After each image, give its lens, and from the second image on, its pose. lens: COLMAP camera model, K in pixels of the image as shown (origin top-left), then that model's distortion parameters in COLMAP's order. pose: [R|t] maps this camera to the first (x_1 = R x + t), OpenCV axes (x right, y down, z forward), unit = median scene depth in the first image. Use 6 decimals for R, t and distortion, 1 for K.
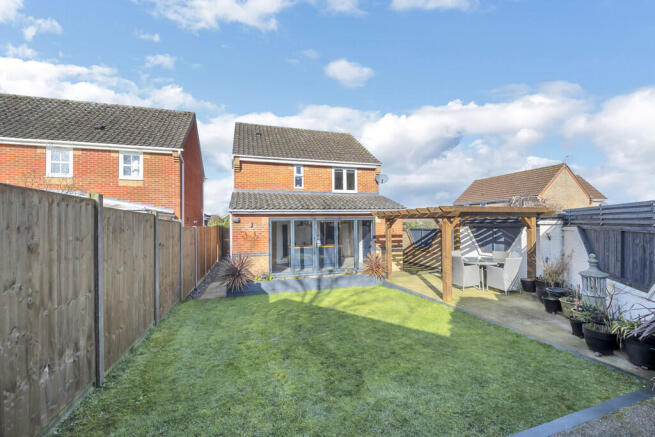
lens RADIAL K [[268.5, 0, 328.7], [0, 268.5, 217.8], [0, 0, 1]] dist [-0.003918, -0.000164]
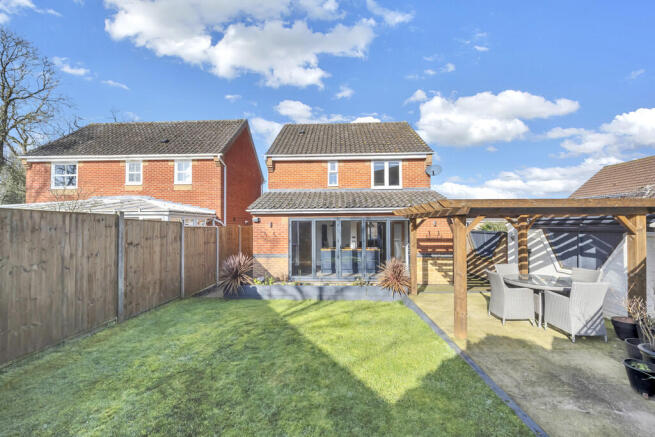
lens RADIAL K [[266.4, 0, 328.8], [0, 266.4, 219.0], [0, 0, 1]] dist [-0.008800, -0.000437]
pose [[0.938859, -0.000818, -0.344300, 0.245662], [0.001936, 0.999994, 0.002904, 0.002101], [0.344295, -0.003394, 0.938855, 0.169787]]
